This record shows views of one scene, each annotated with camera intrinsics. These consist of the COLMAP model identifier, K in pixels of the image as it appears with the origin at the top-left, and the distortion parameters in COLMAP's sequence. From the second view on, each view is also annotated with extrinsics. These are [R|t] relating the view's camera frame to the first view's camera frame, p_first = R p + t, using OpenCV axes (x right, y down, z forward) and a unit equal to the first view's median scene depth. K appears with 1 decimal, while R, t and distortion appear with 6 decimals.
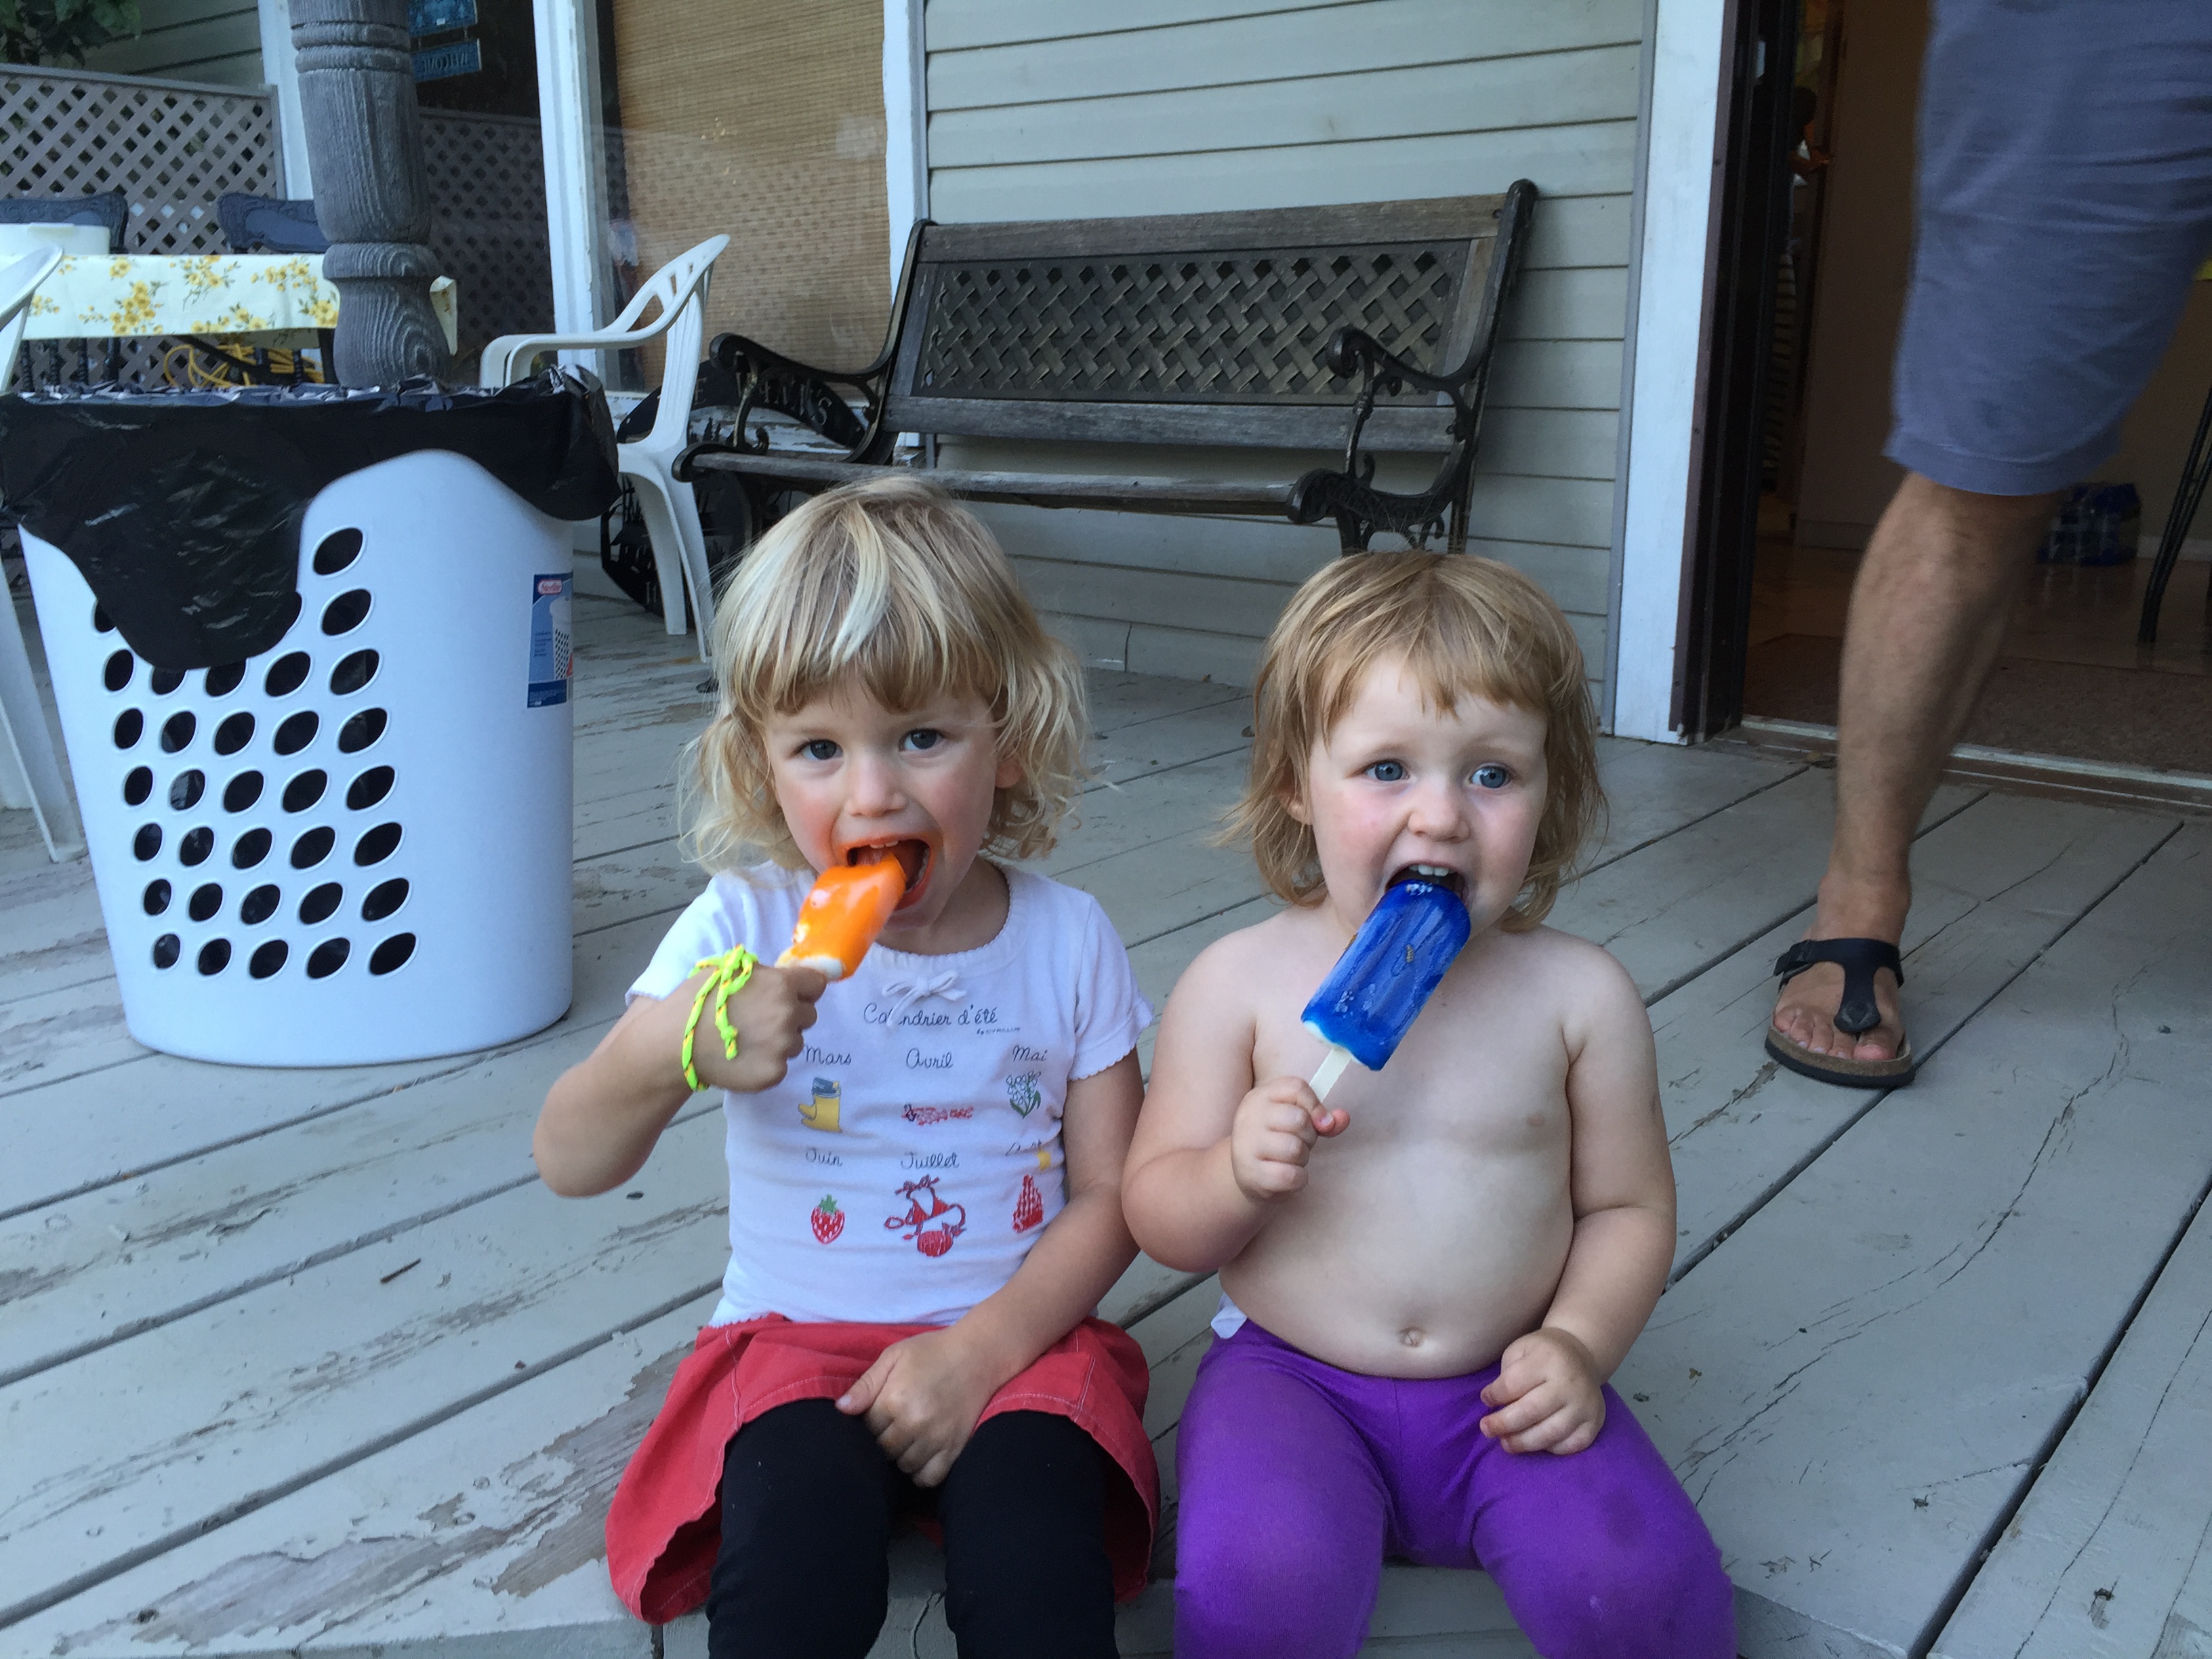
lens RADIAL K [[1870.1, 0, 1106.0], [0, 1870.1, 829.5], [0, 0, 1]] dist [0.078781, -0.101967]
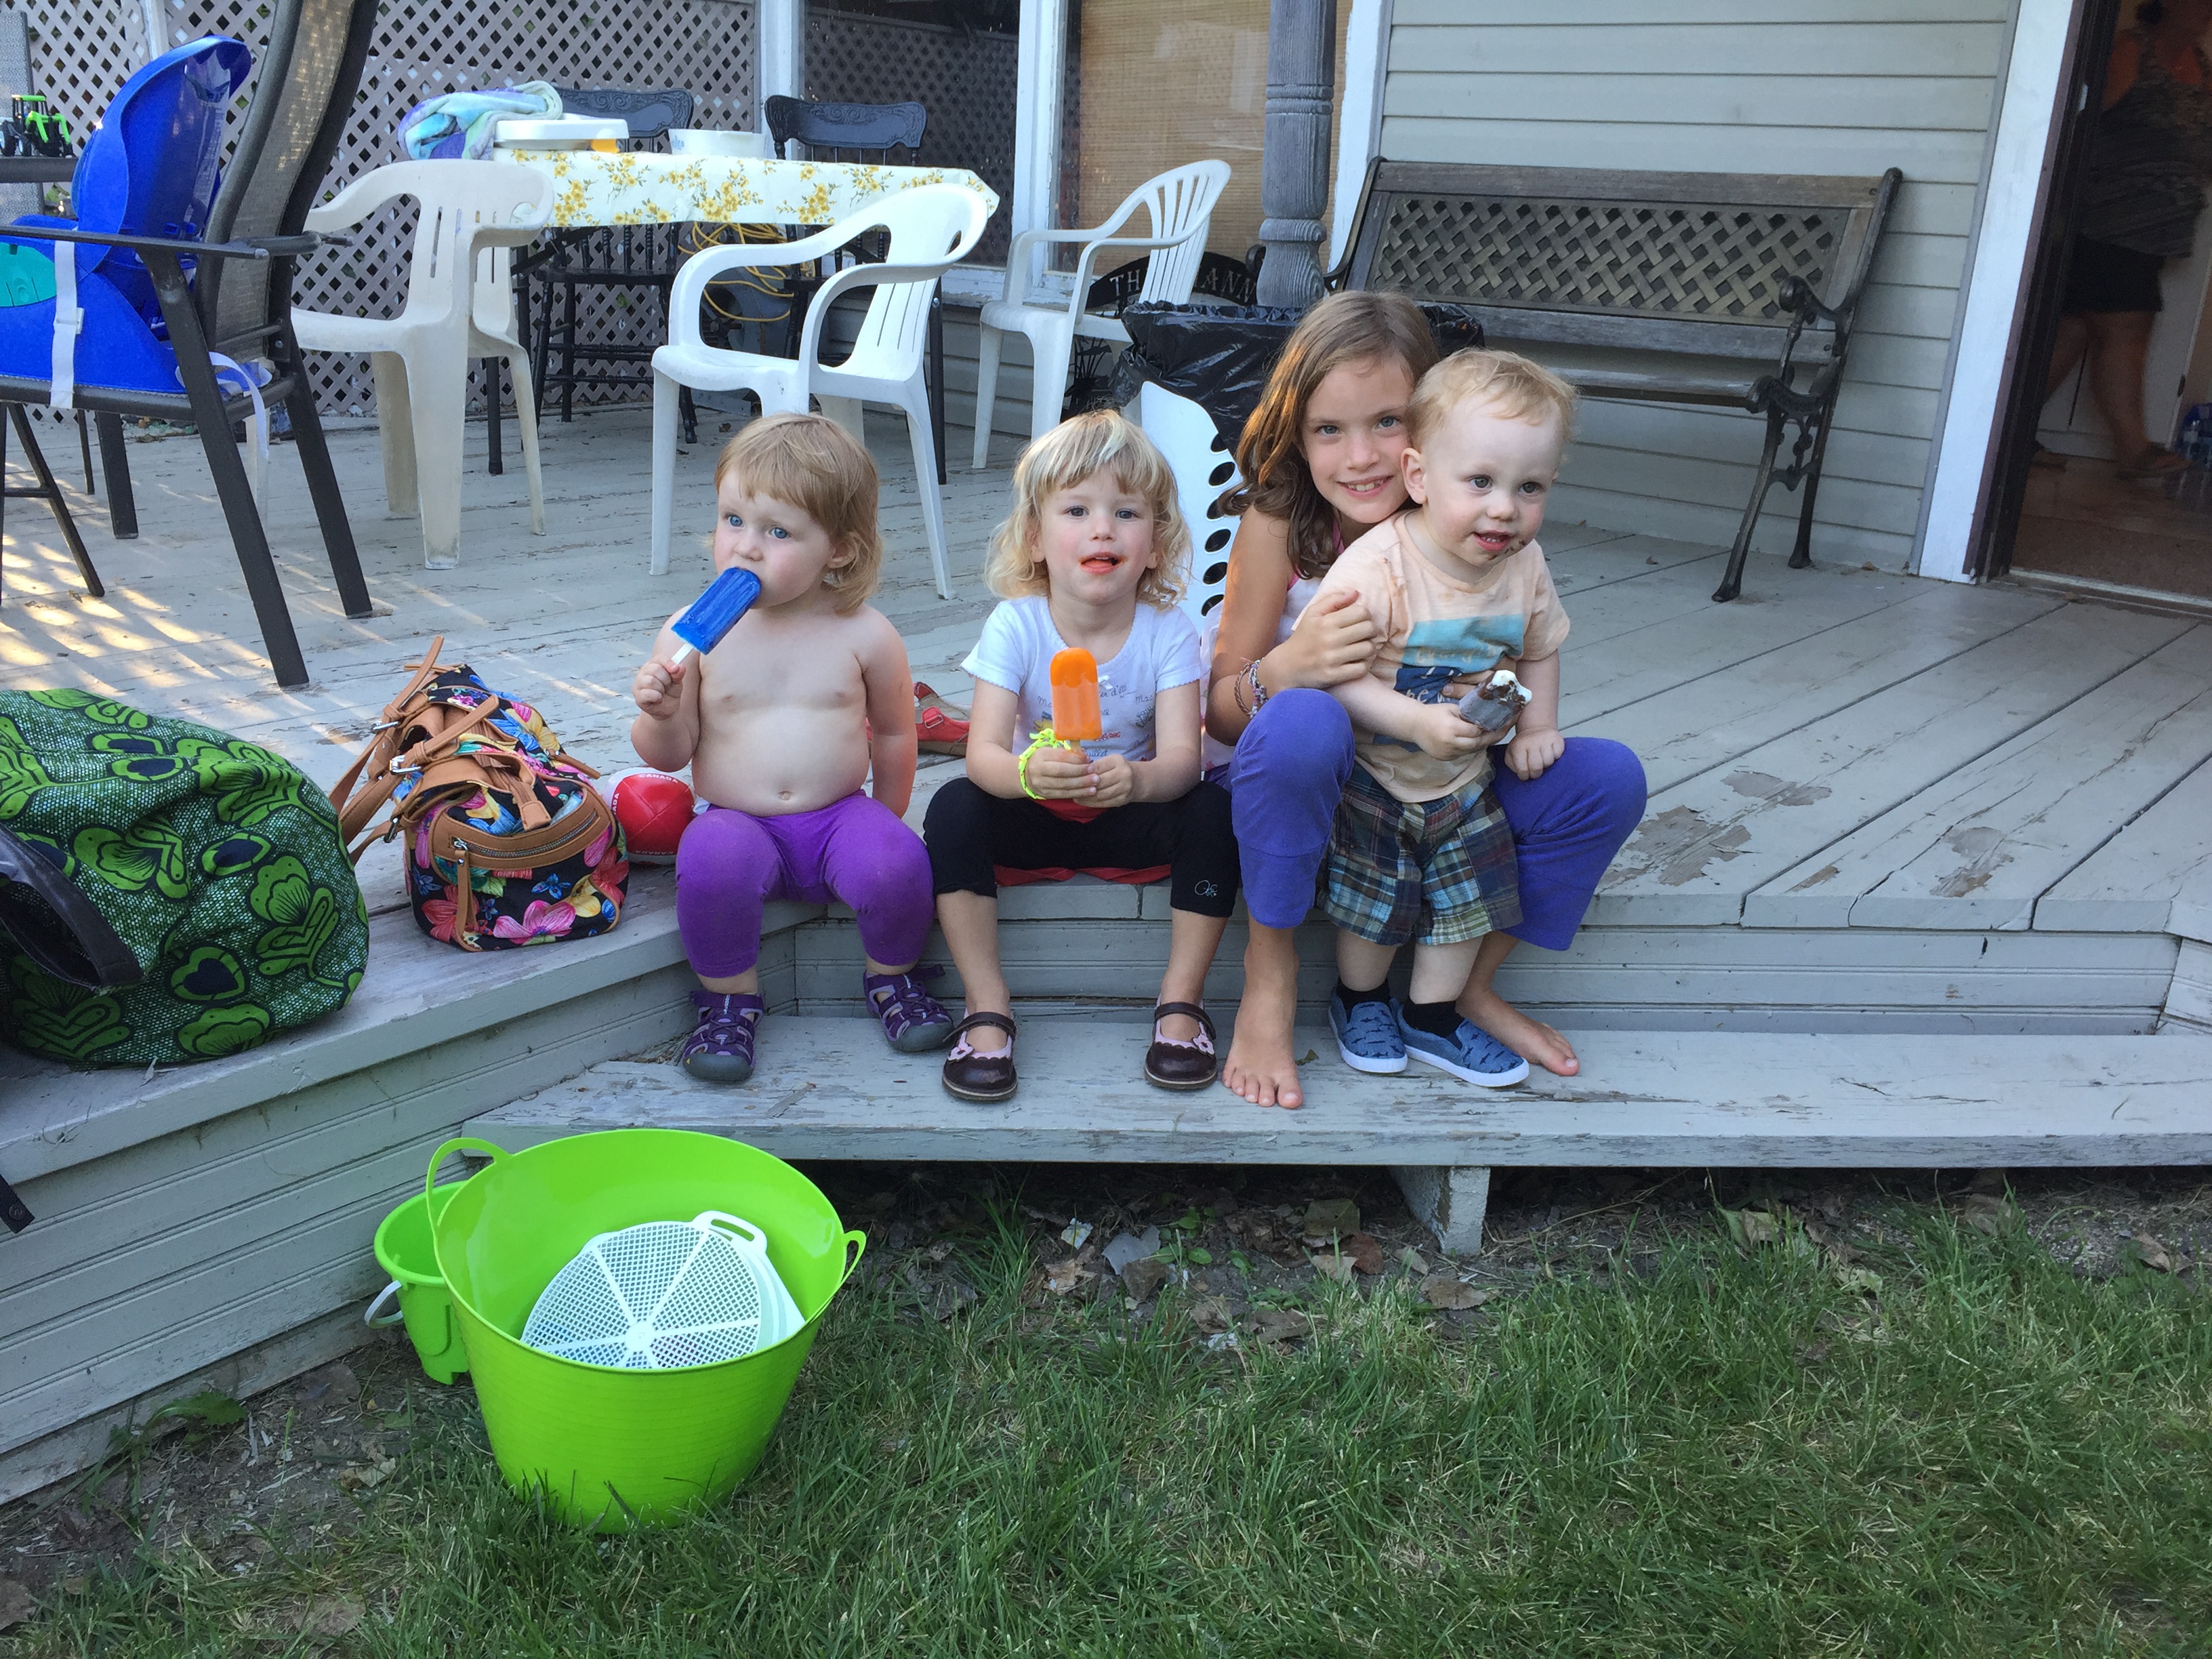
lens RADIAL K [[1870.1, 0, 1106.0], [0, 1870.1, 829.5], [0, 0, 1]] dist [0.078781, -0.101967]
pose [[0.998626, 0.052350, 0.002349, -0.315630], [-0.052382, 0.995961, 0.072917, 0.064581], [0.001477, -0.072940, 0.997335, -0.400596]]
